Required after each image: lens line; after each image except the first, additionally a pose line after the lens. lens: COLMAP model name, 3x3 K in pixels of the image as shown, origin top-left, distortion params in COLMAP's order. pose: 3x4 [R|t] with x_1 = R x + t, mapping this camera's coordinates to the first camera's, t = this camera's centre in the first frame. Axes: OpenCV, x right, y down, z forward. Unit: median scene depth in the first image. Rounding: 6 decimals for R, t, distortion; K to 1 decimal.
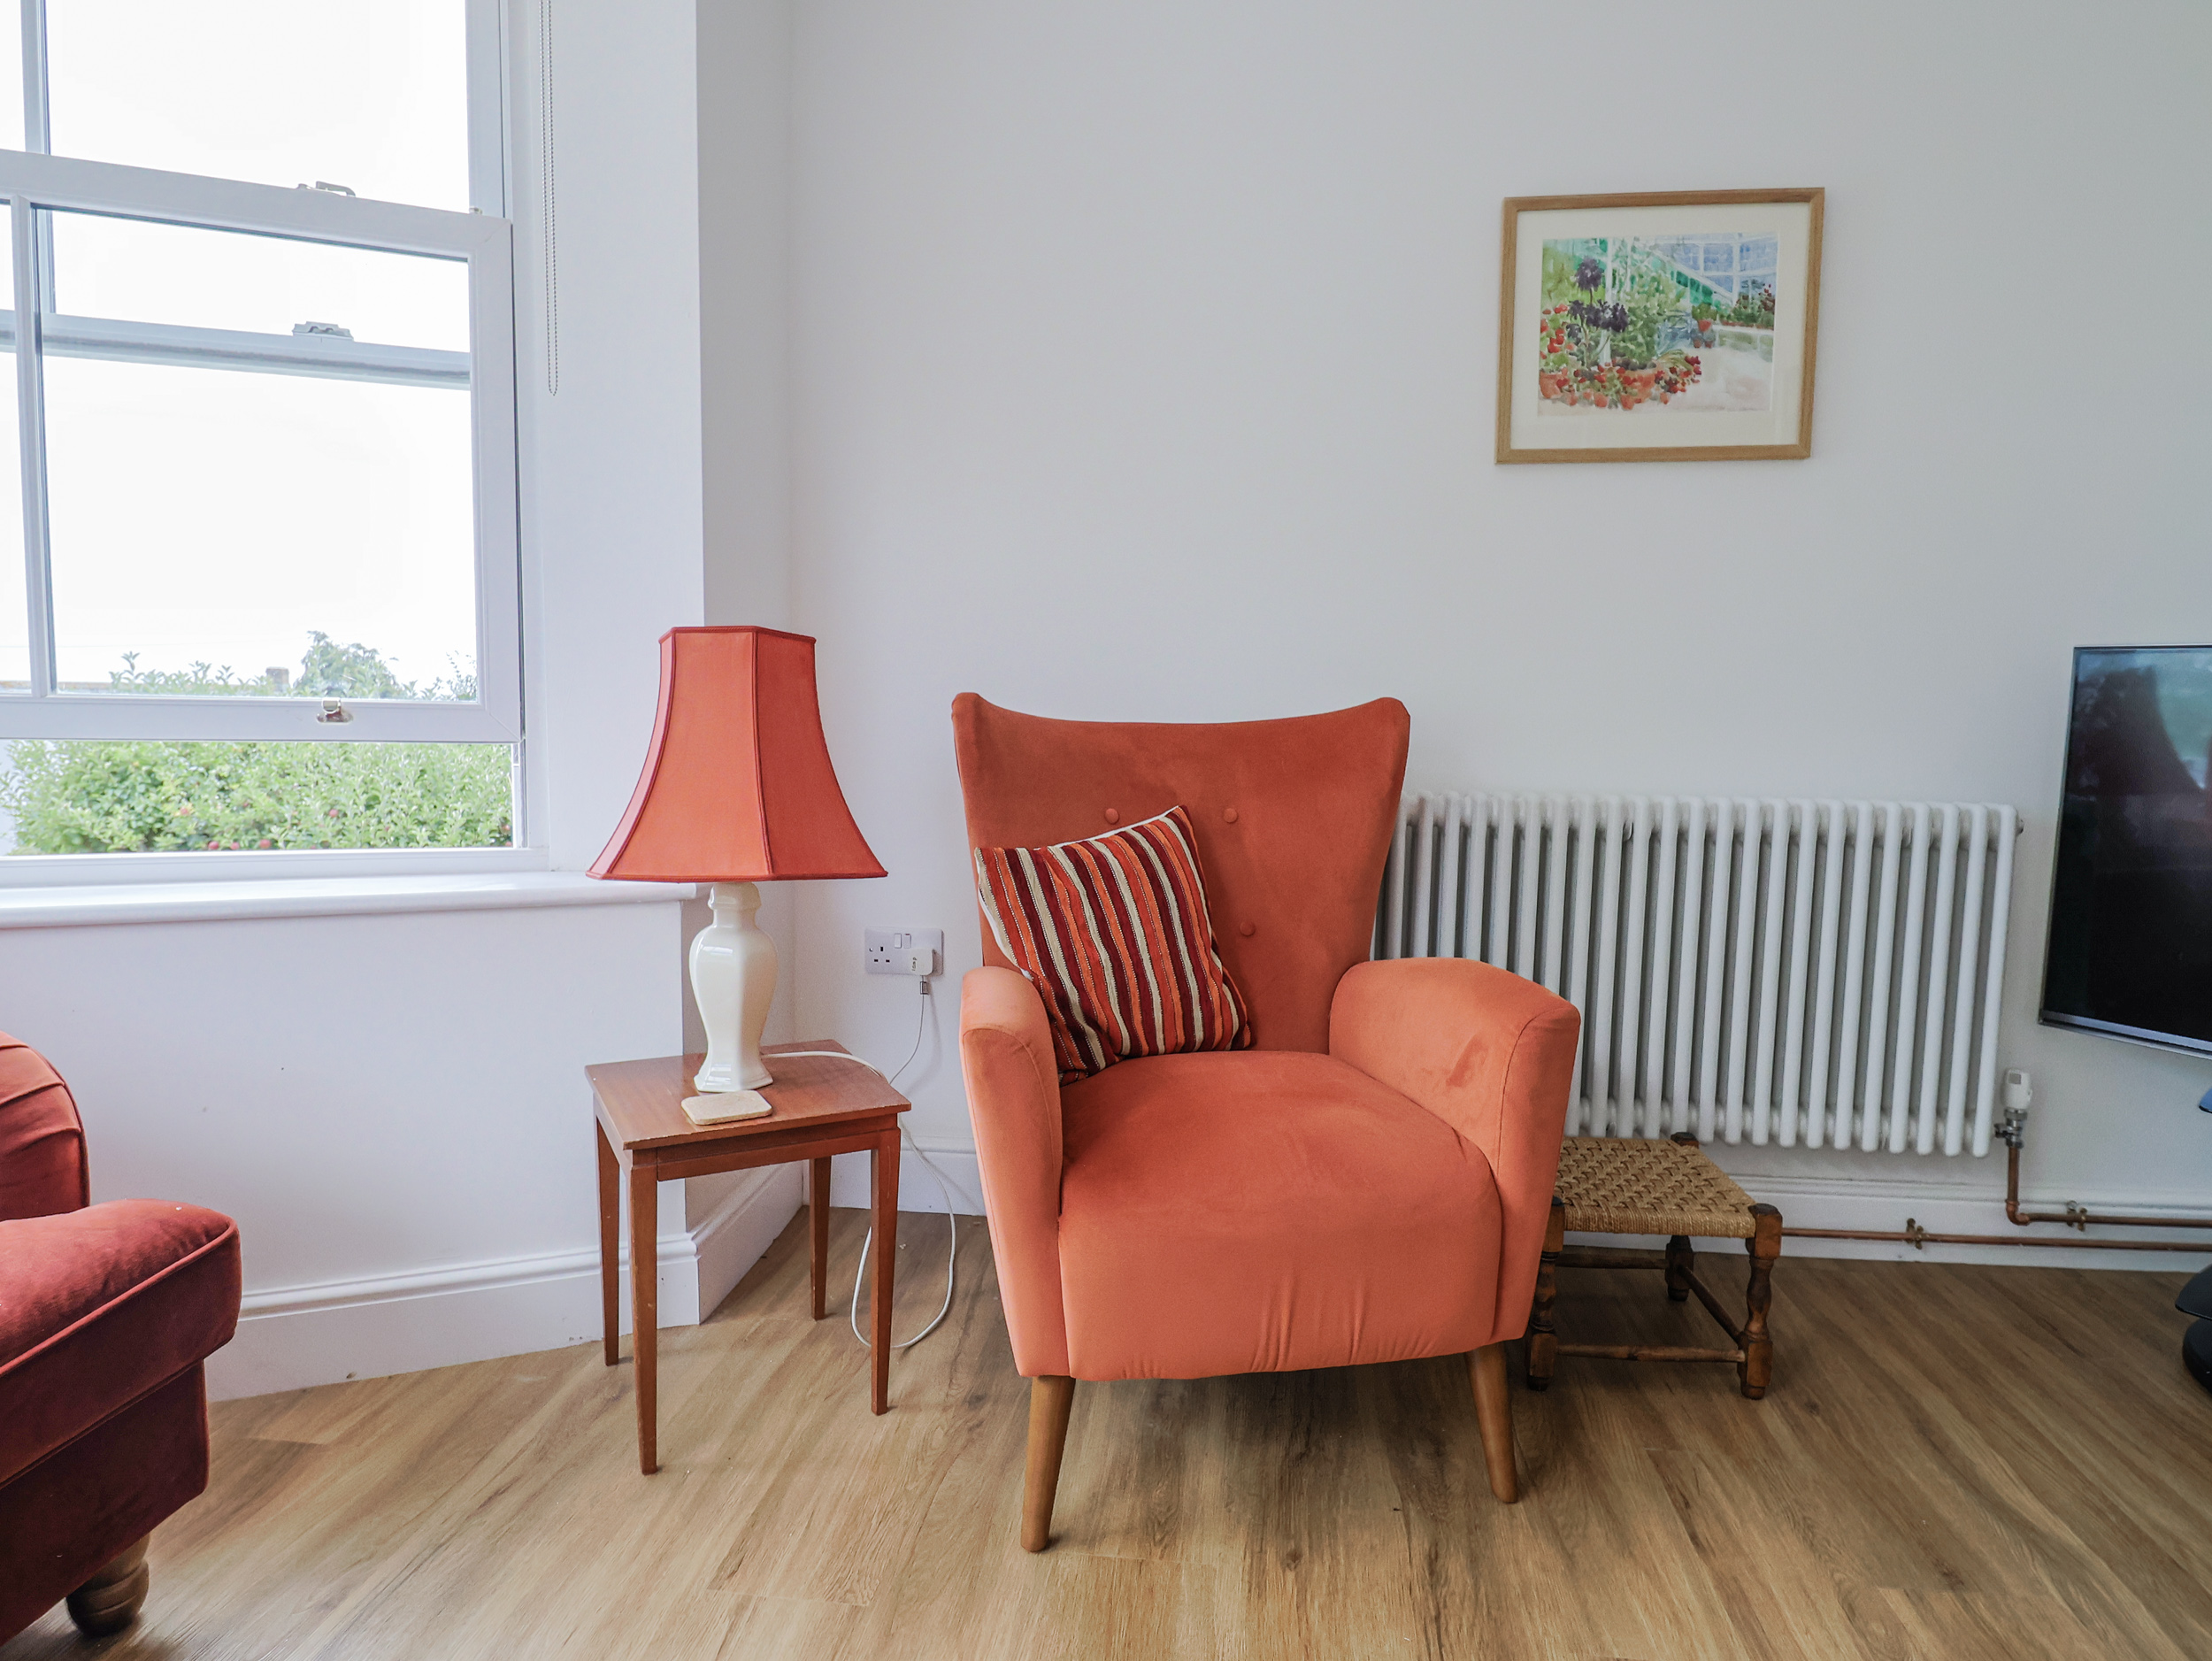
lens RADIAL K [[1303.0, 0, 1125.6], [0, 1303.0, 825.4], [0, 0, 1]] dist [0.001384, -0.008428]
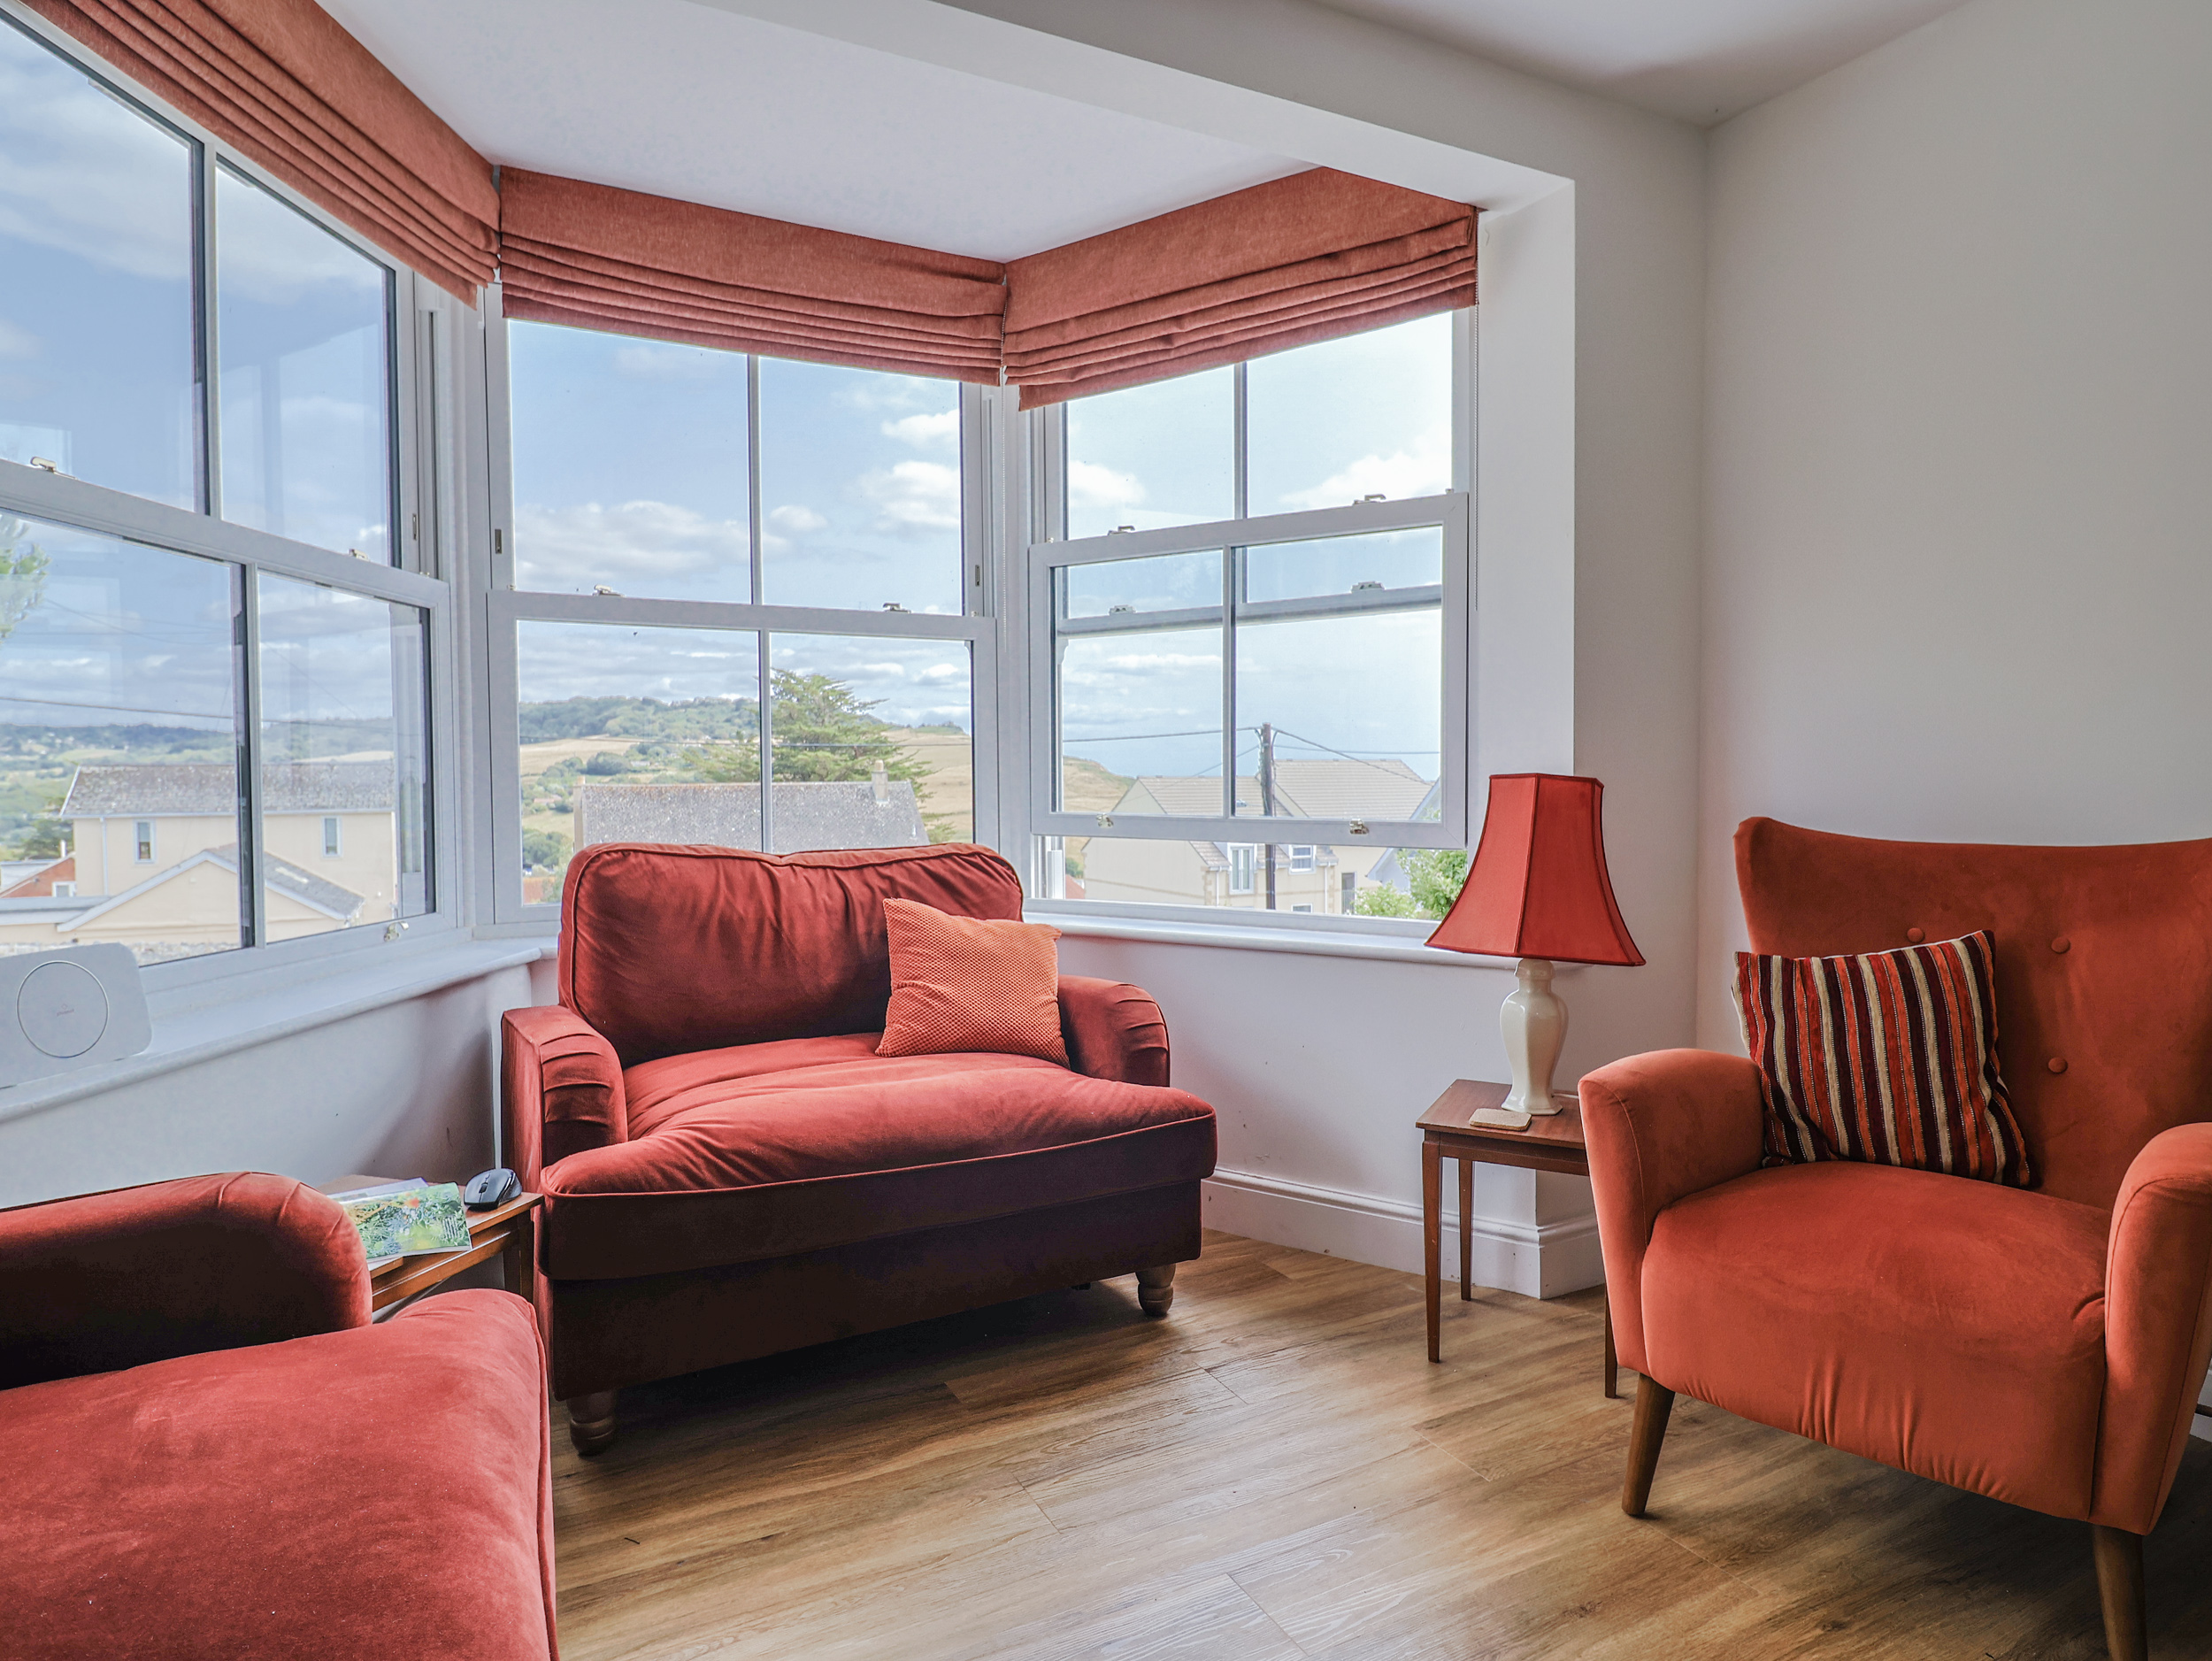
lens RADIAL K [[1303.0, 0, 1105.3], [0, 1303.0, 817.6], [0, 0, 1]] dist [0.001384, -0.008428]
pose [[0.550938, 0.006822, -0.834518, 0.560926], [-0.064025, 0.997365, -0.034114, -0.026760], [0.832086, 0.072225, 0.549923, -0.122143]]
